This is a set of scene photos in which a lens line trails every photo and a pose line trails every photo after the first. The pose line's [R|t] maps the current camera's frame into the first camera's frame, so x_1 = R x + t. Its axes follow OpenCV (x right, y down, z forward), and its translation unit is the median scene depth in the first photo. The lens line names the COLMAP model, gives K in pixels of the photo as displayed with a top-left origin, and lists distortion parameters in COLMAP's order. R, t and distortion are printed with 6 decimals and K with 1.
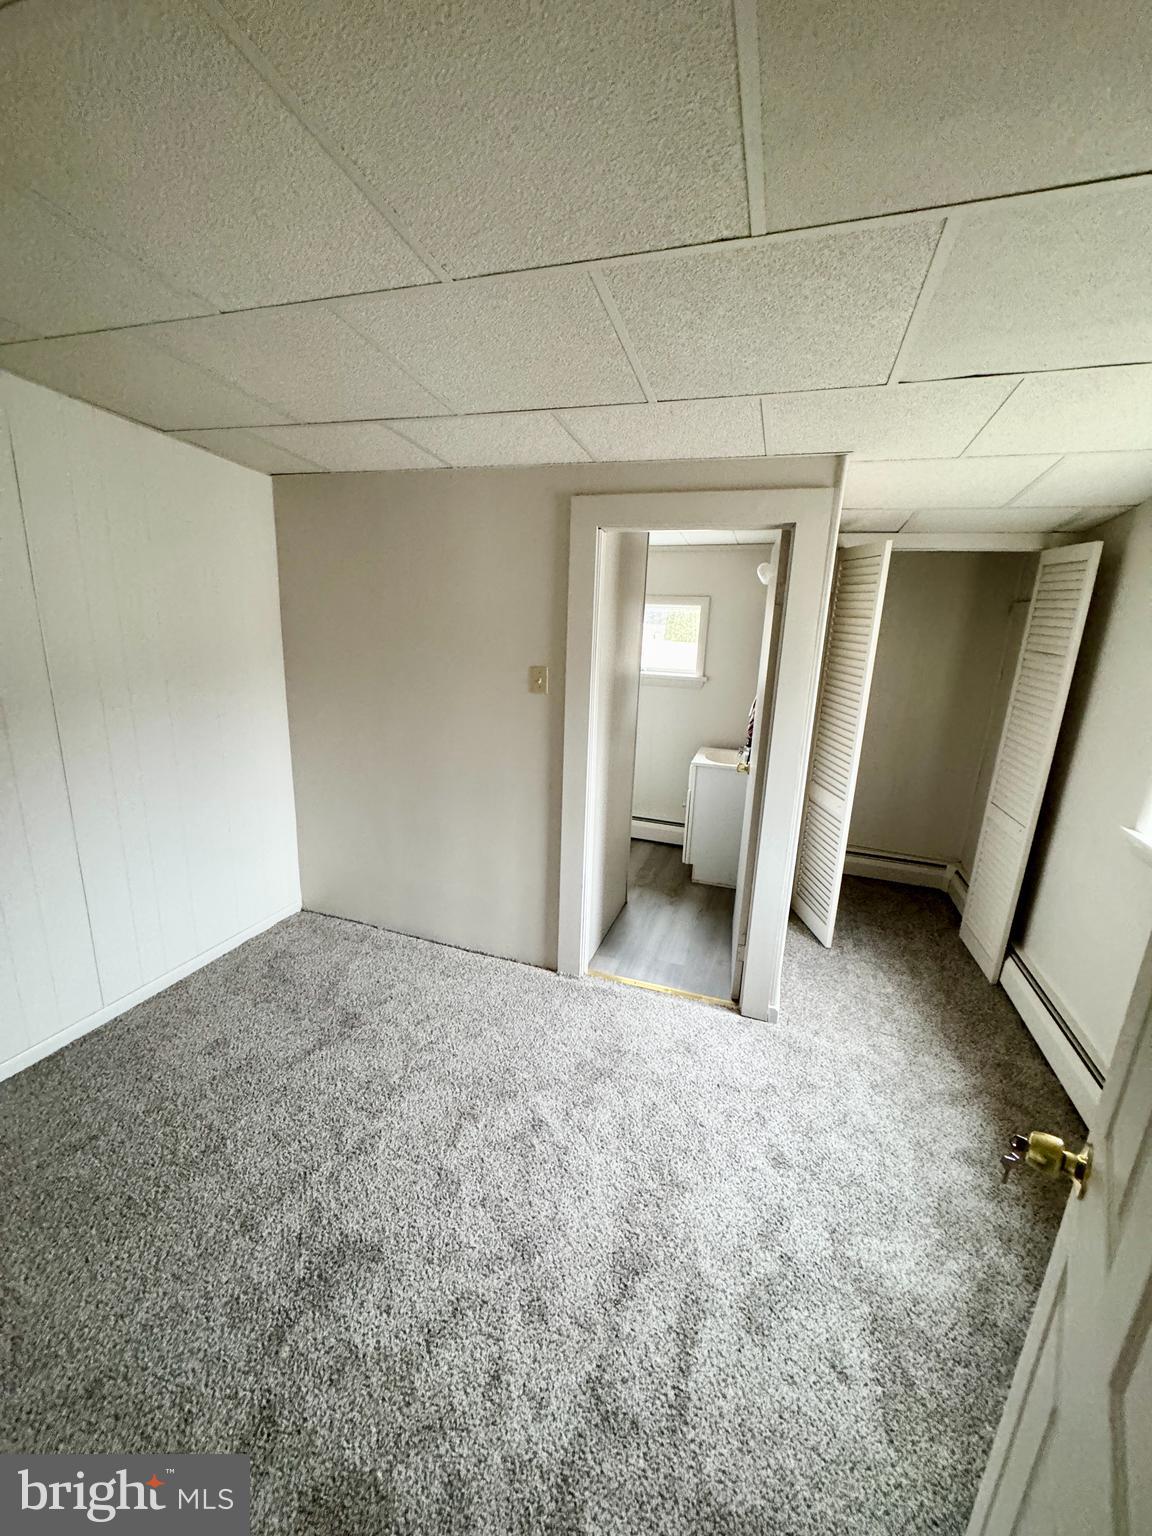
lens RADIAL K [[606.9, 0, 573.7], [0, 606.9, 772.1], [0, 0, 1]] dist [0.001461, -0.000432]
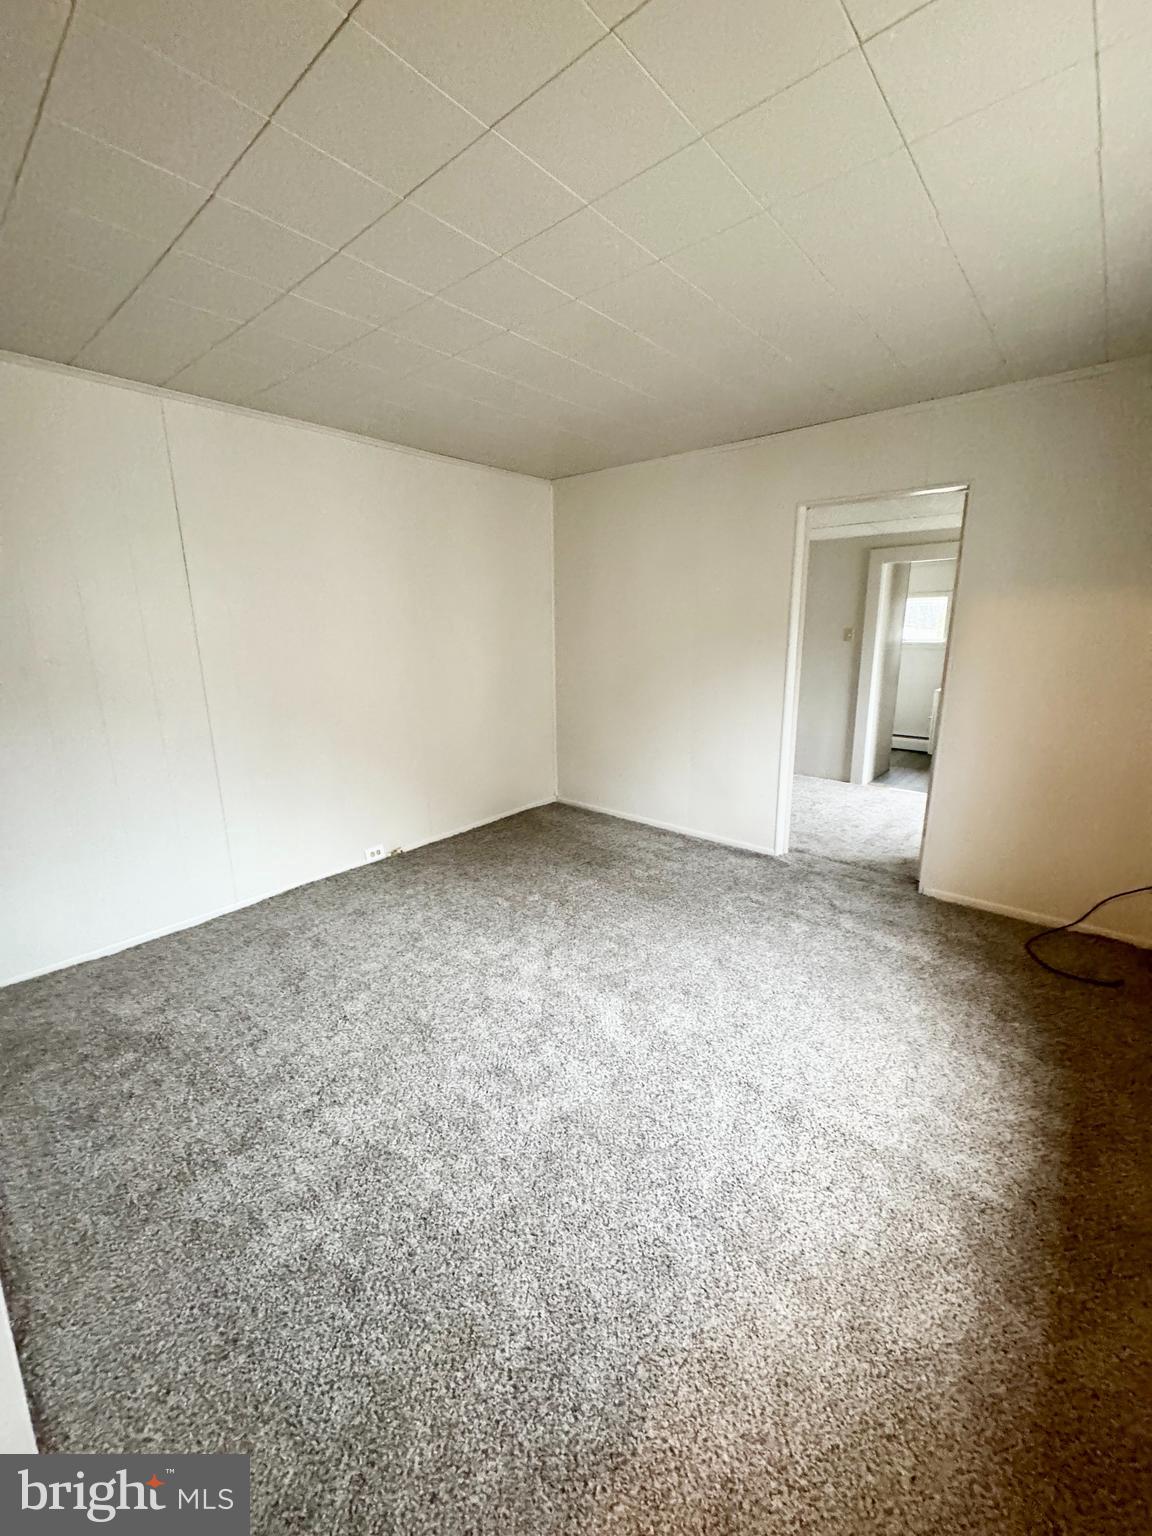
lens RADIAL K [[606.9, 0, 577.7], [0, 606.9, 774.4], [0, 0, 1]] dist [0.001461, -0.000432]
pose [[0.928414, 0.036748, -0.369726, -0.201795], [-0.044669, 0.998919, -0.012881, 0.615139], [0.368853, 0.028474, 0.929051, -1.991091]]
